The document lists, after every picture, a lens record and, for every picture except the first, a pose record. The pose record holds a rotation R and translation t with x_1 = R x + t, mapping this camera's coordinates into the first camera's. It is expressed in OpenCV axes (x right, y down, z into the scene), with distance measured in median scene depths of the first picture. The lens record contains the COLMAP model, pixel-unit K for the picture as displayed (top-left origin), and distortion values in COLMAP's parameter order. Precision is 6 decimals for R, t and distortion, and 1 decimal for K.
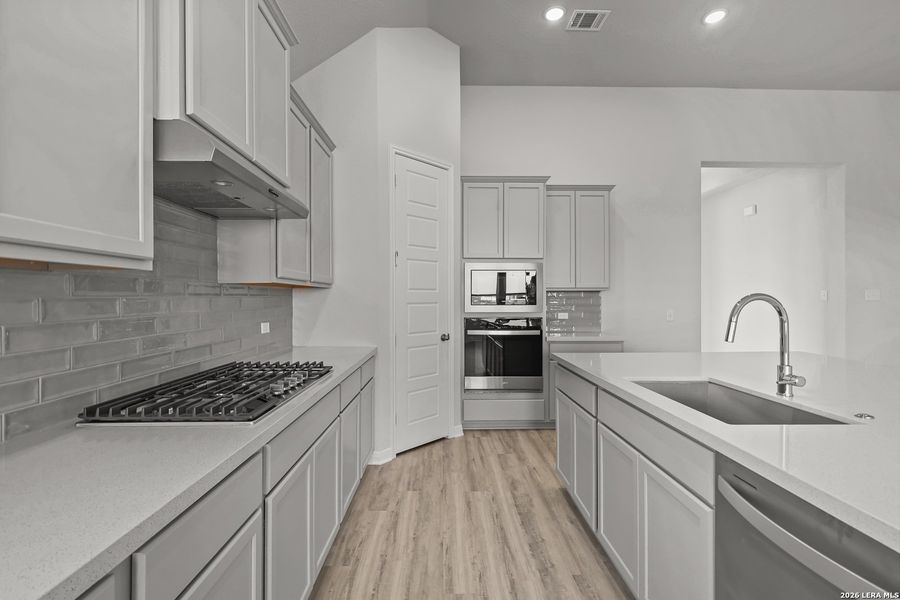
lens RADIAL K [[412.6, 0, 448.1], [0, 412.6, 302.3], [0, 0, 1]] dist [-0.002243, -0.000357]
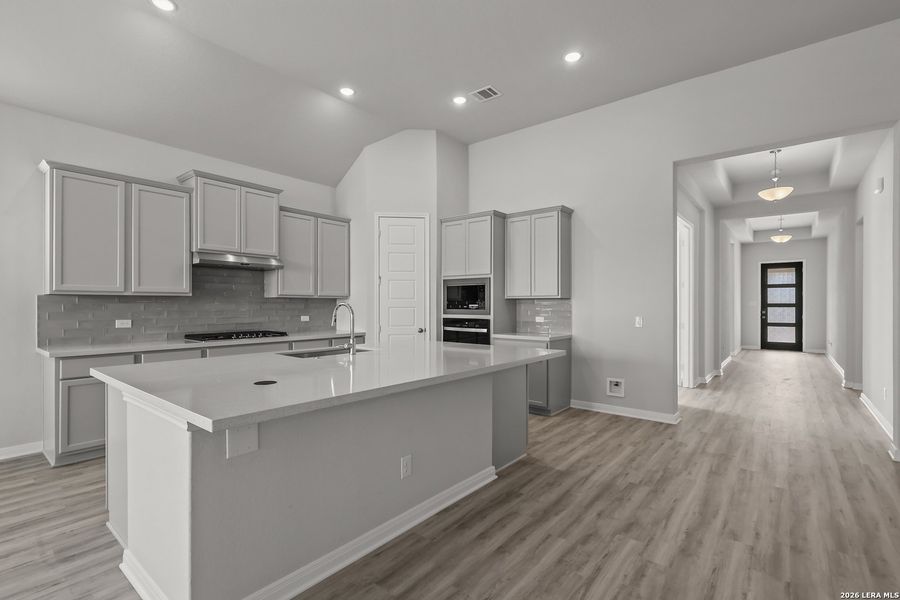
lens RADIAL K [[412.6, 0, 447.3], [0, 412.6, 301.0], [0, 0, 1]] dist [-0.002243, -0.000357]
pose [[0.771298, -0.007934, -0.636424, 1.037145], [-0.007296, 0.999746, -0.021305, 0.009500], [0.636432, 0.021075, 0.771045, -0.100941]]
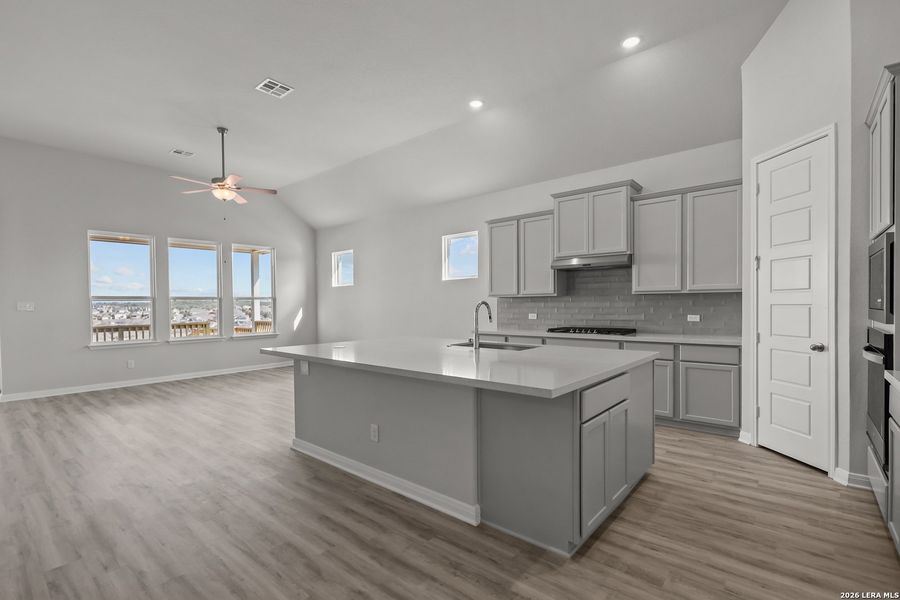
lens RADIAL K [[412.6, 0, 447.3], [0, 412.6, 308.4], [0, 0, 1]] dist [-0.002243, -0.000357]
pose [[-0.645956, 0.015100, -0.763226, 1.100736], [0.000313, 0.999810, 0.019516, -0.007706], [0.763375, 0.012368, -0.645837, 0.974589]]
